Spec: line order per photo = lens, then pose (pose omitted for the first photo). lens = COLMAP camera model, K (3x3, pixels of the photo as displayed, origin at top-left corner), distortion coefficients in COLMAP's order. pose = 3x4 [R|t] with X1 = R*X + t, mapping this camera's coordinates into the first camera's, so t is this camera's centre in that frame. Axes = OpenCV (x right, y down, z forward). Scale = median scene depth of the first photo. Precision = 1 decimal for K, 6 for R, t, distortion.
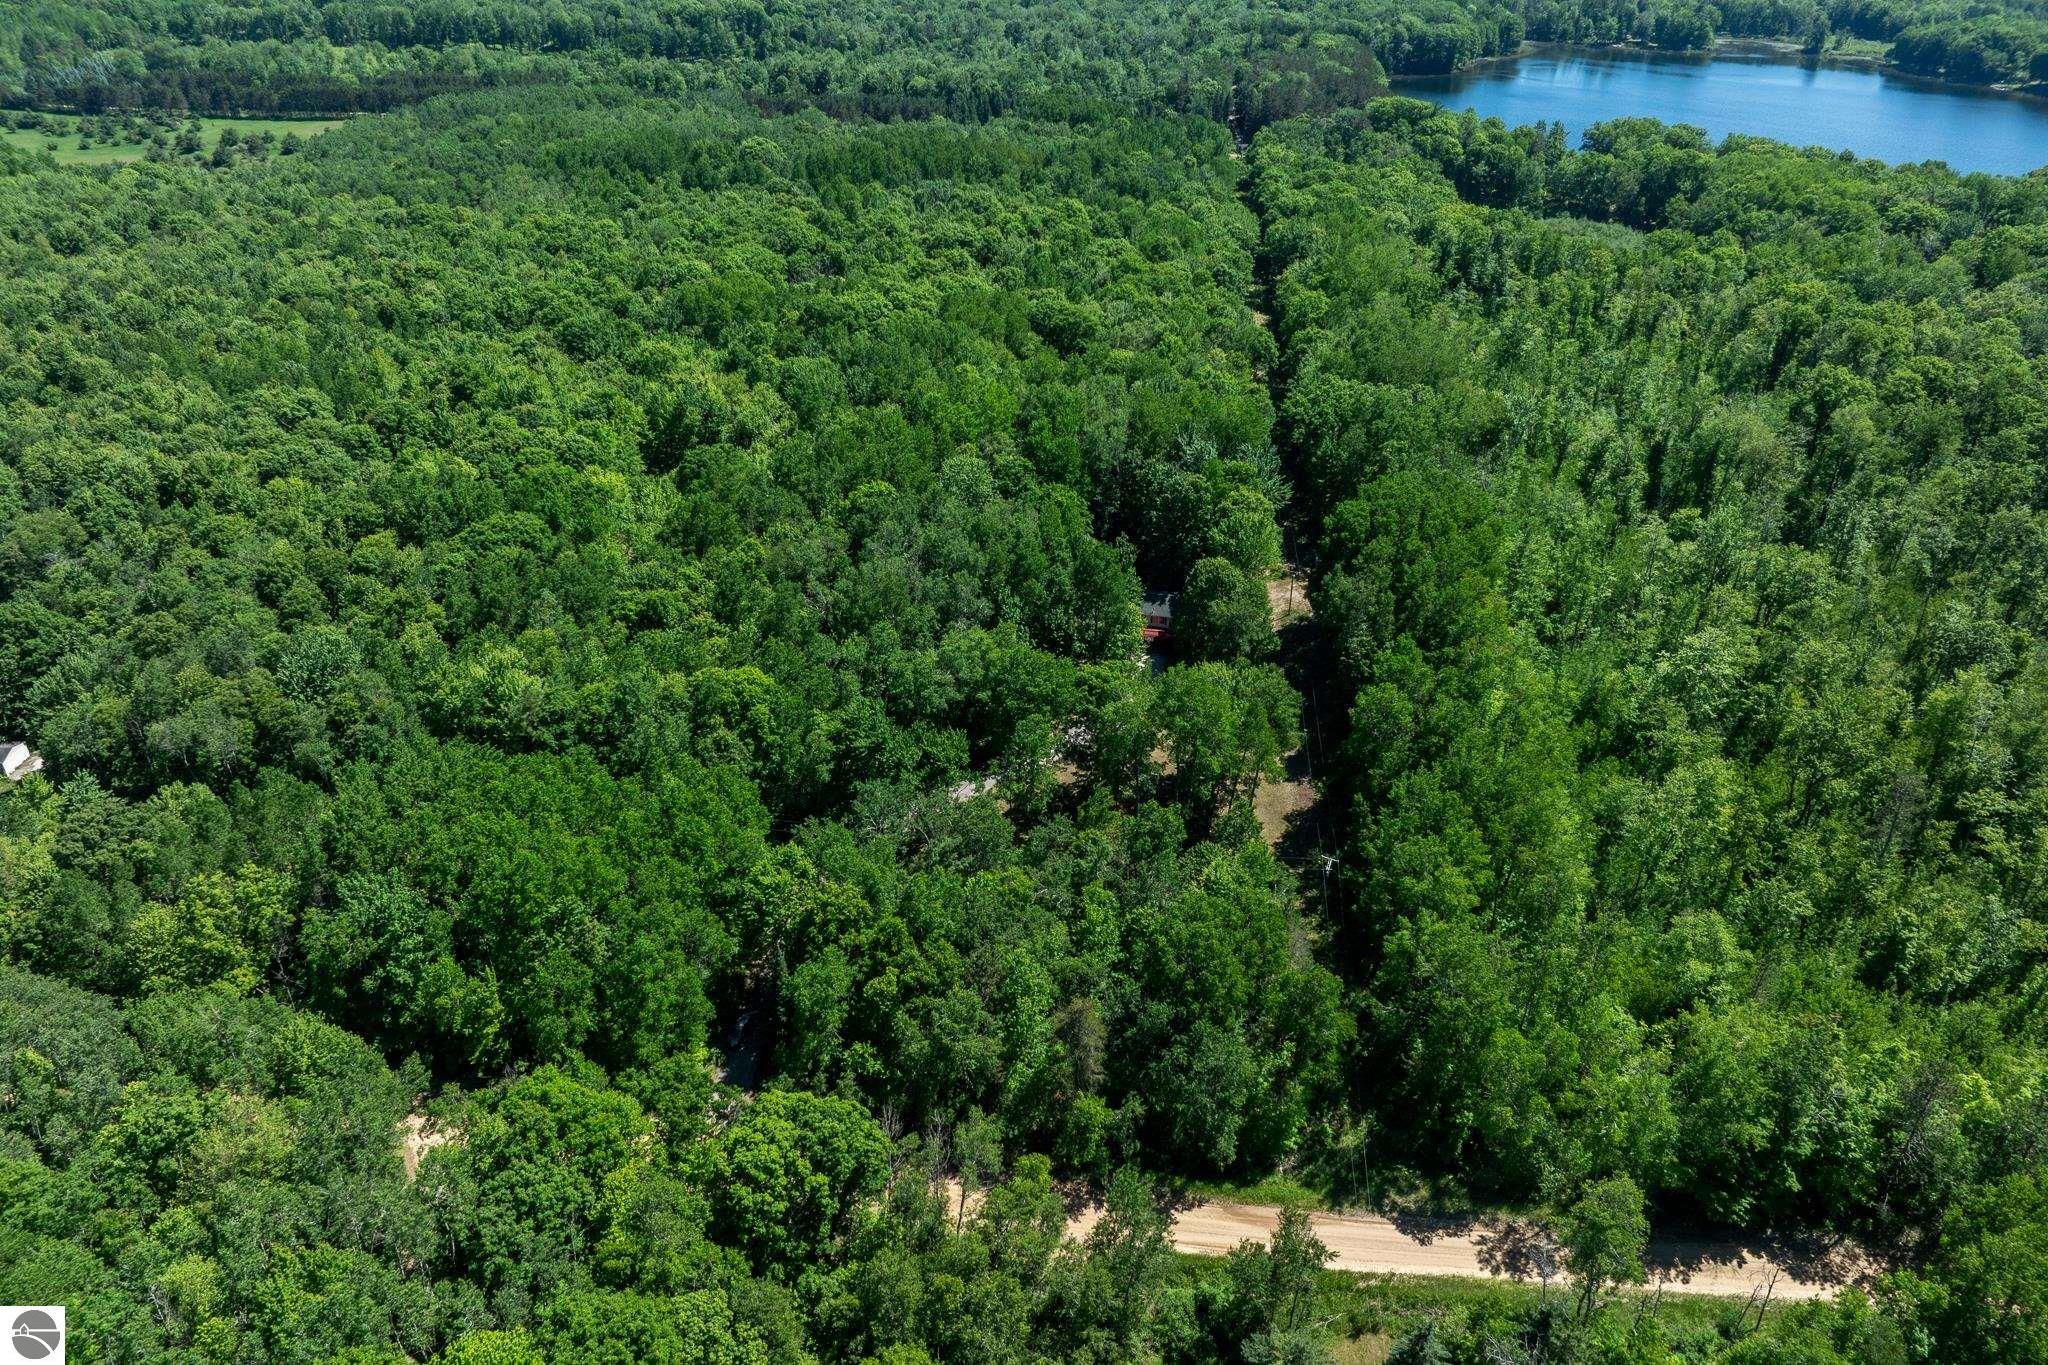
lens RADIAL K [[1427.6, 0, 1024.0], [0, 1427.6, 682.5], [0, 0, 1]] dist [-0.067951, 0.043702]
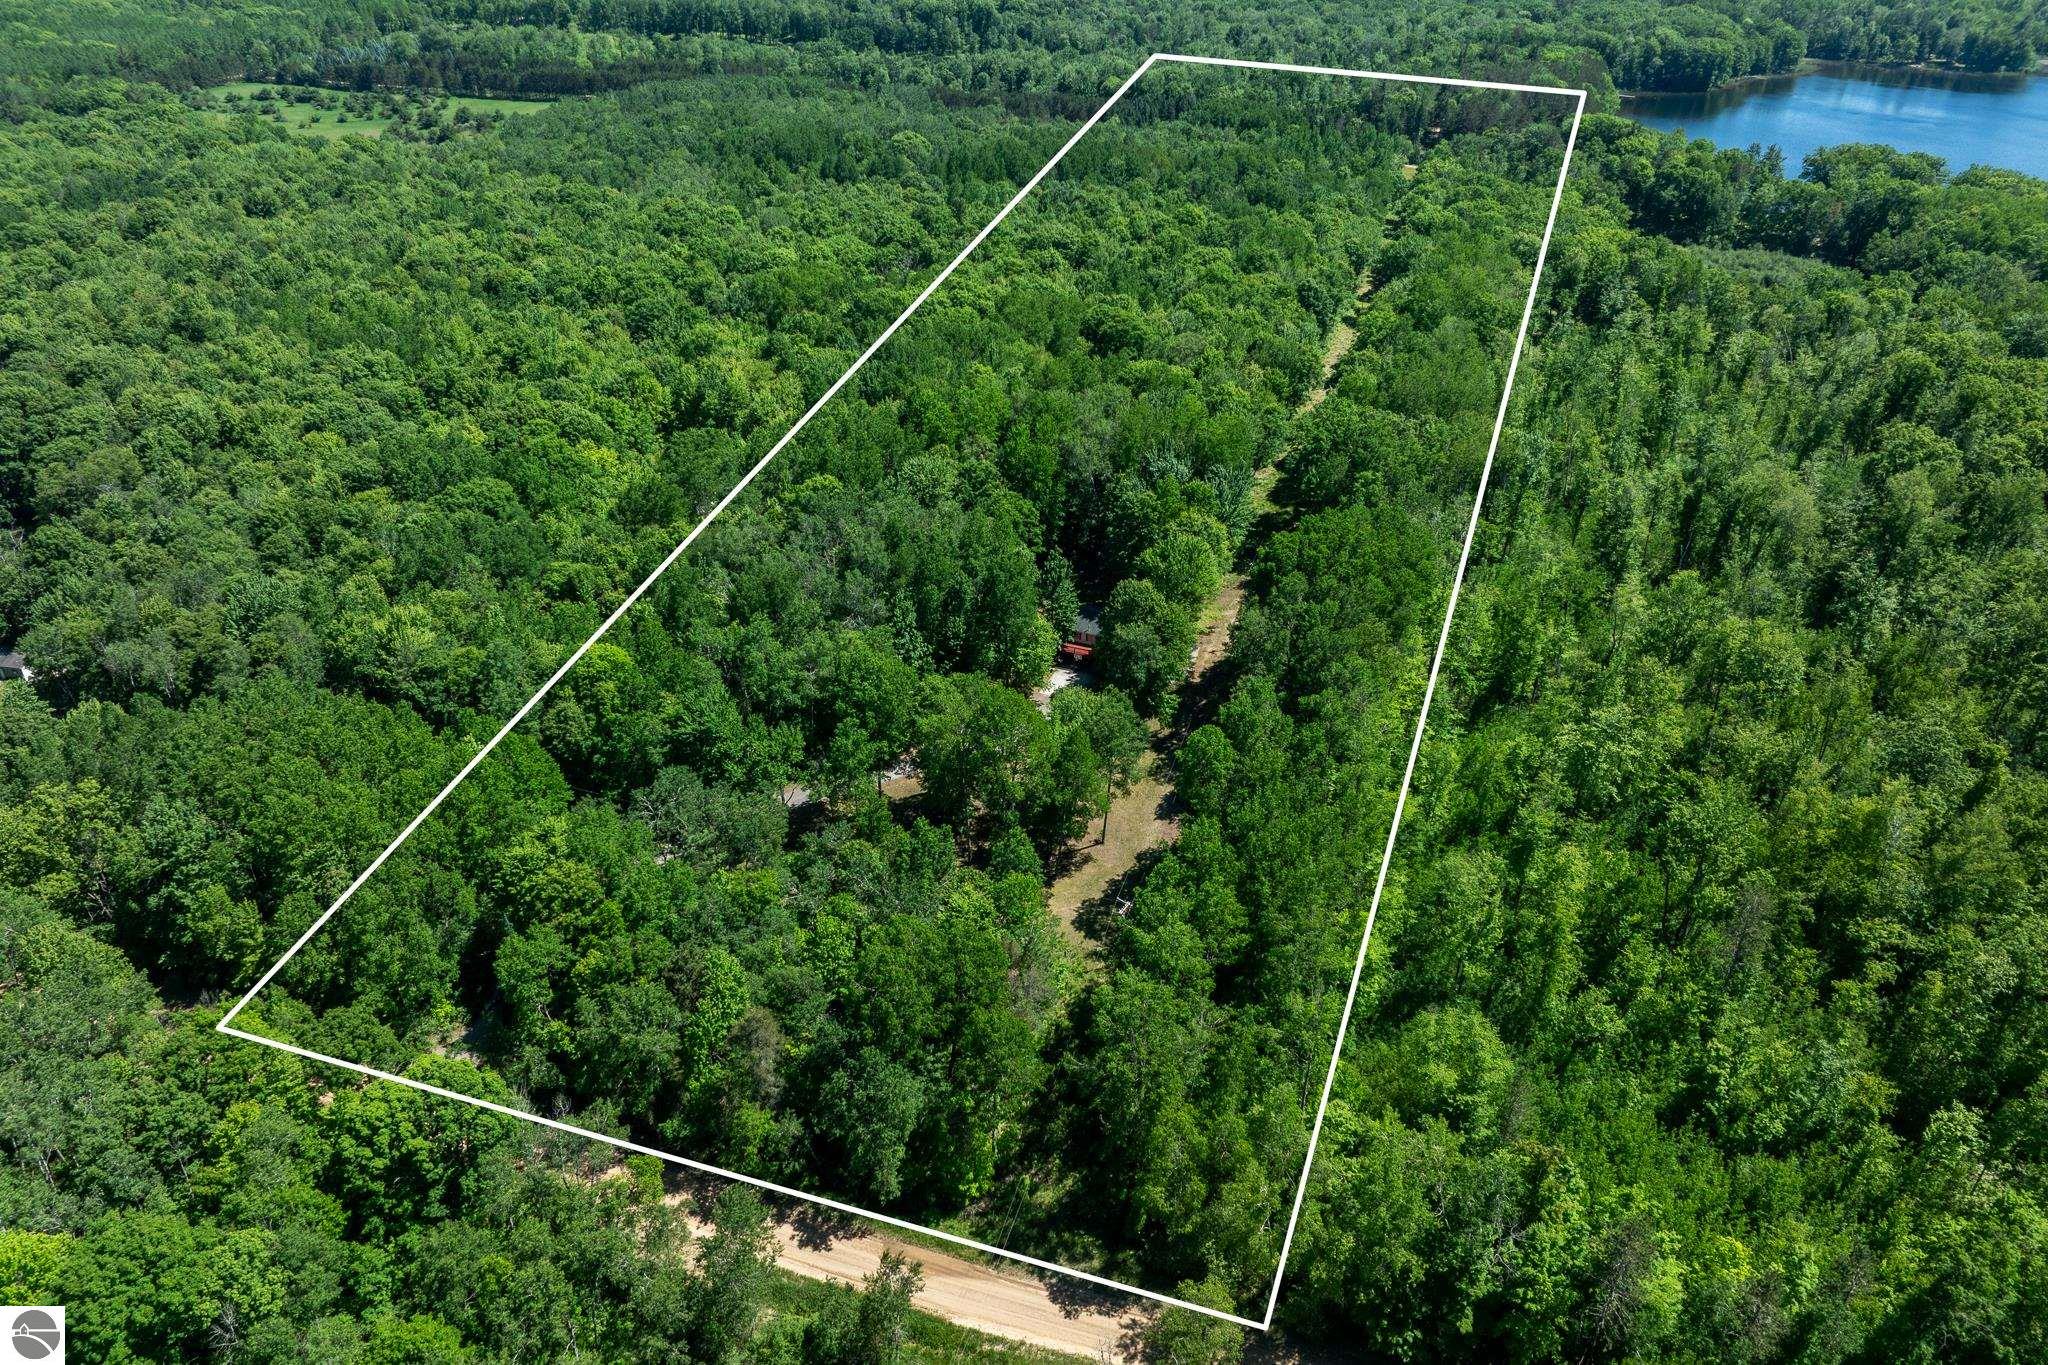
lens RADIAL K [[1427.6, 0, 1024.0], [0, 1427.6, 682.5], [0, 0, 1]] dist [-0.067951, 0.043702]
pose [[0.980052, 0.098712, -0.172496, 0.177307], [-0.098850, 0.995072, 0.007810, -0.013659], [0.172417, 0.009397, 0.984979, 0.028066]]
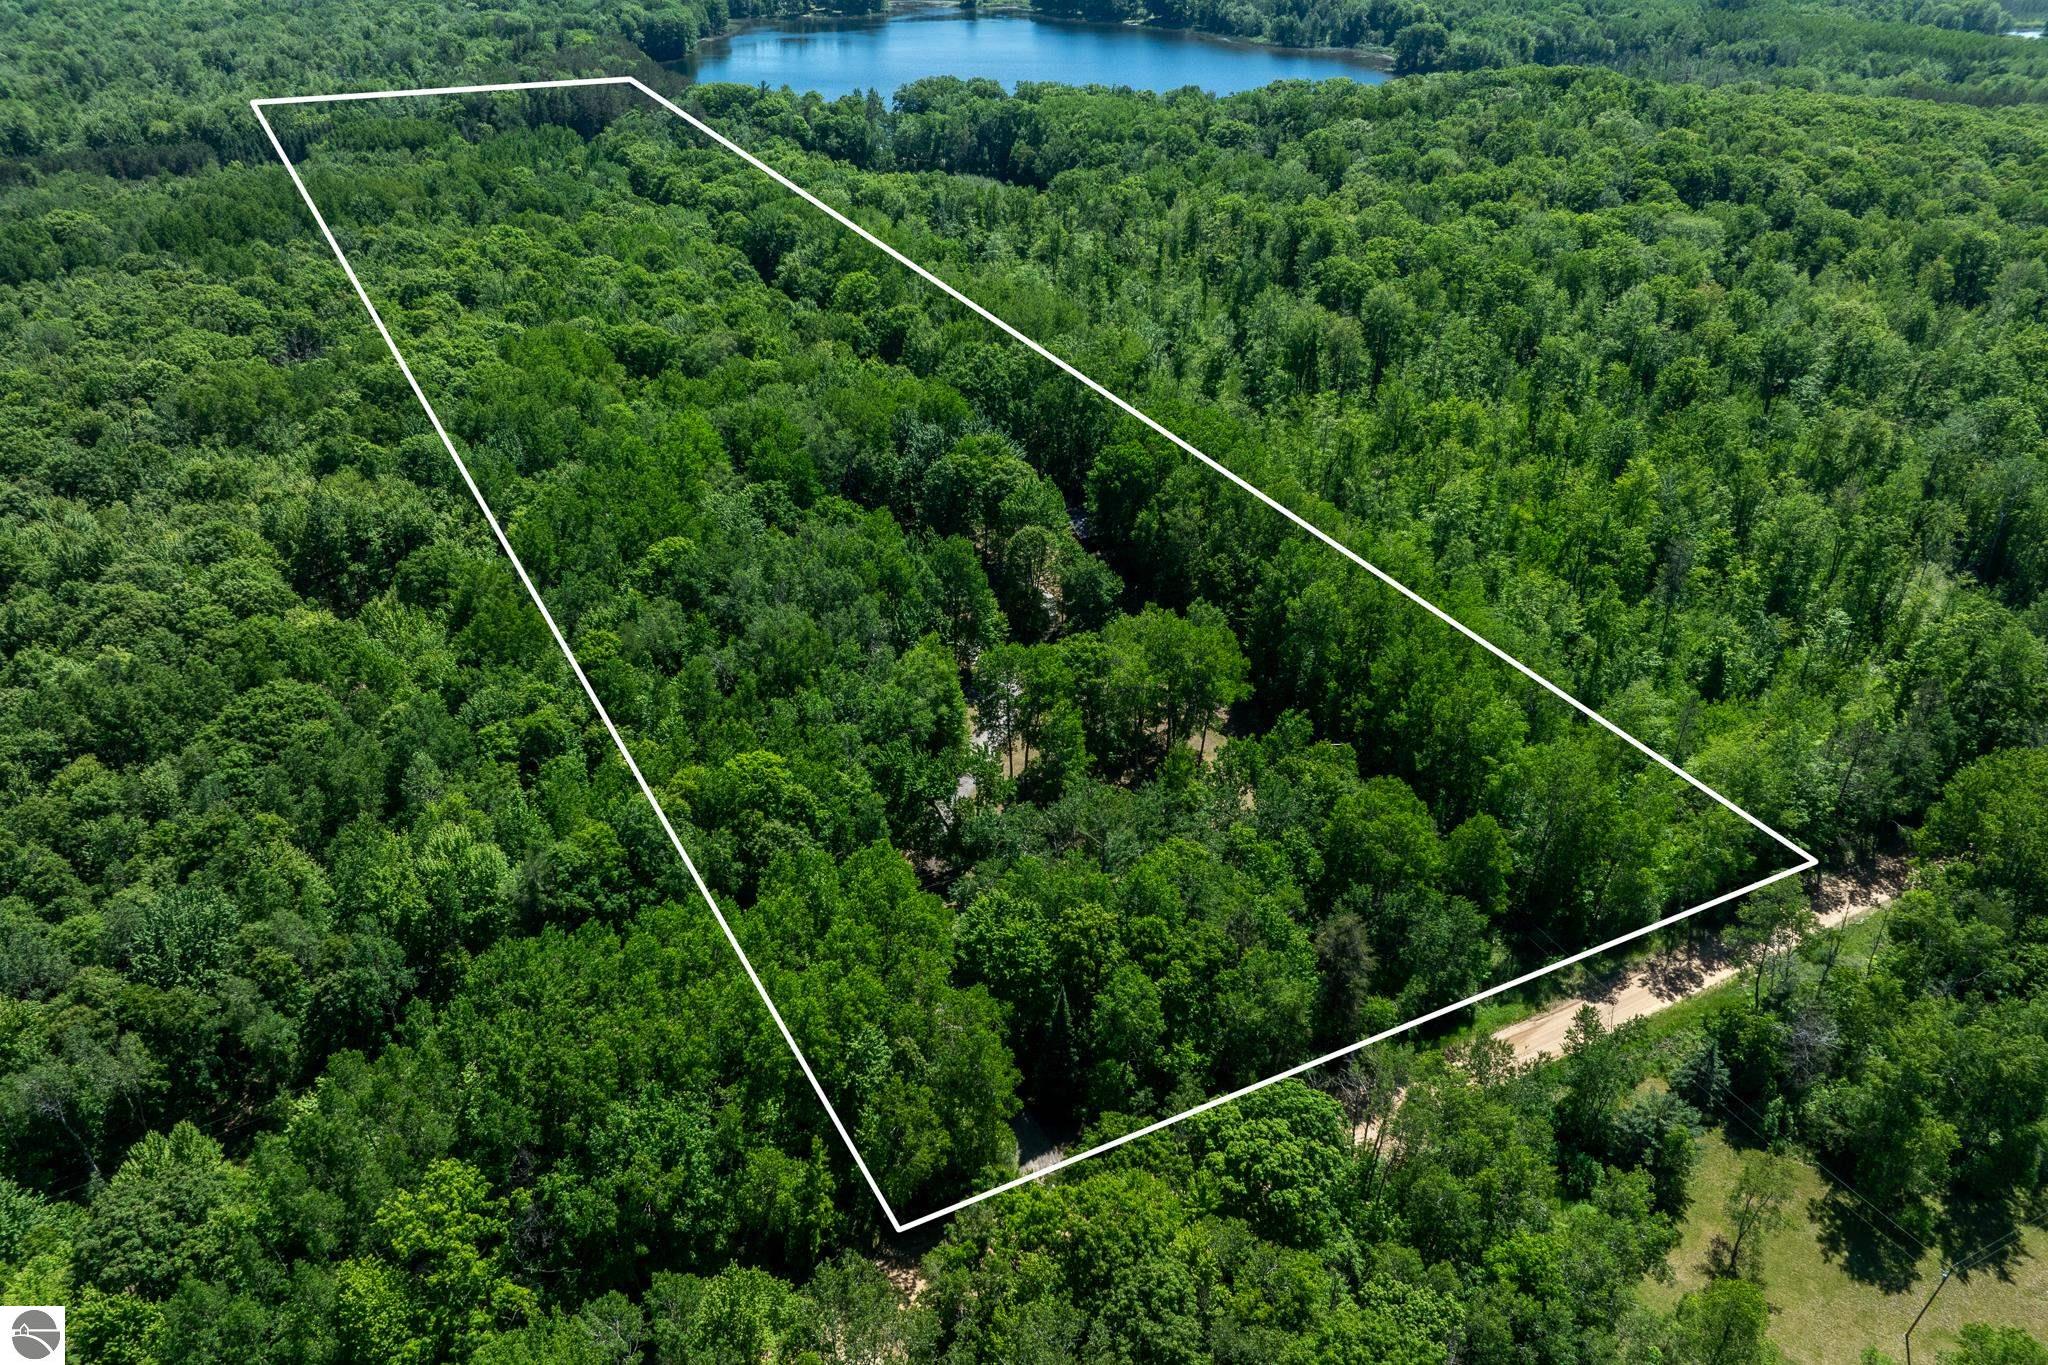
lens RADIAL K [[1427.6, 0, 1024.0], [0, 1427.6, 682.5], [0, 0, 1]] dist [-0.067951, 0.043702]
pose [[0.835200, -0.291440, 0.466373, -0.293232], [0.288086, 0.954225, 0.080385, -0.048455], [-0.468452, 0.067218, 0.880928, 0.078601]]
